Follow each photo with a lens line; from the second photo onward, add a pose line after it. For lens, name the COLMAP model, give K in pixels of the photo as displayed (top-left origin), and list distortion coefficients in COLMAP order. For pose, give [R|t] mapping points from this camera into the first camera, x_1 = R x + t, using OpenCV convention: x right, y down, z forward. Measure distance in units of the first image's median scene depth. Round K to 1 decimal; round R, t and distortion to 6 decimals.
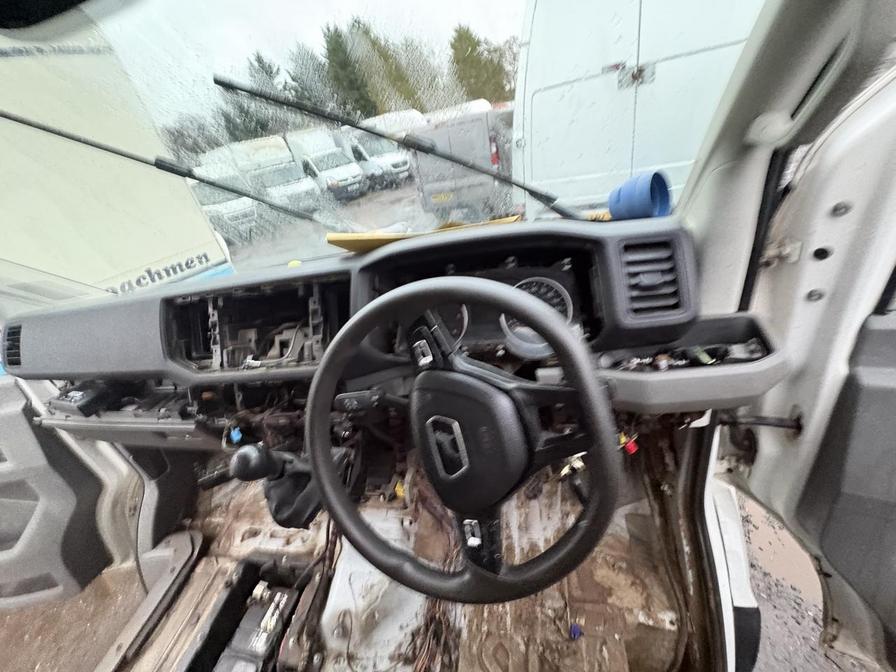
lens RADIAL K [[361.0, 0, 447.7], [0, 361.0, 334.3], [0, 0, 1]] dist [-0.000746, 0.000062]
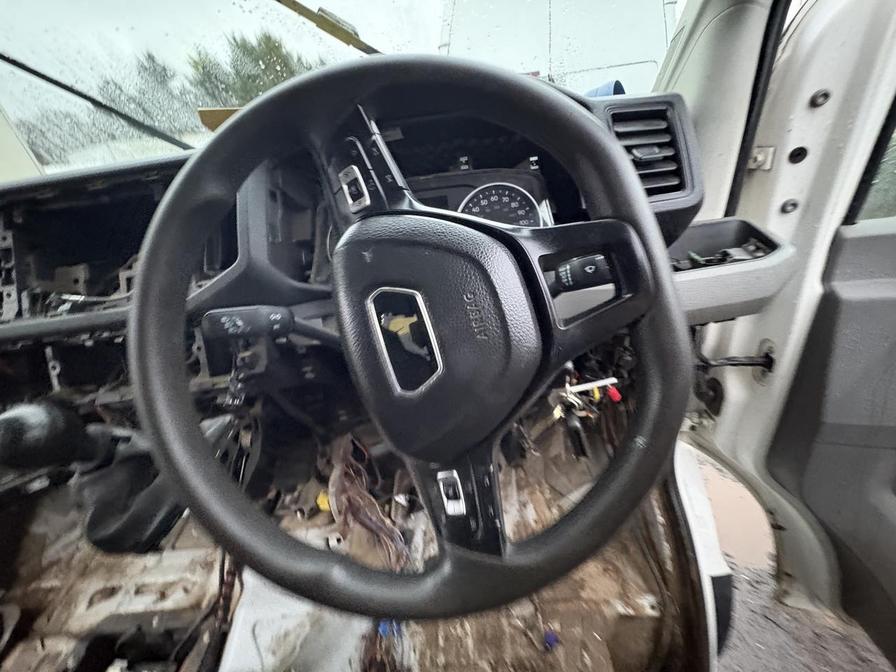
lens RADIAL K [[361.0, 0, 449.0], [0, 361.0, 336.5], [0, 0, 1]] dist [-0.000746, 0.000062]
pose [[0.977322, -0.030289, 0.209582, -0.024822], [0.040863, 0.998091, -0.046309, 0.158688], [-0.207780, 0.053823, 0.976694, 0.204778]]
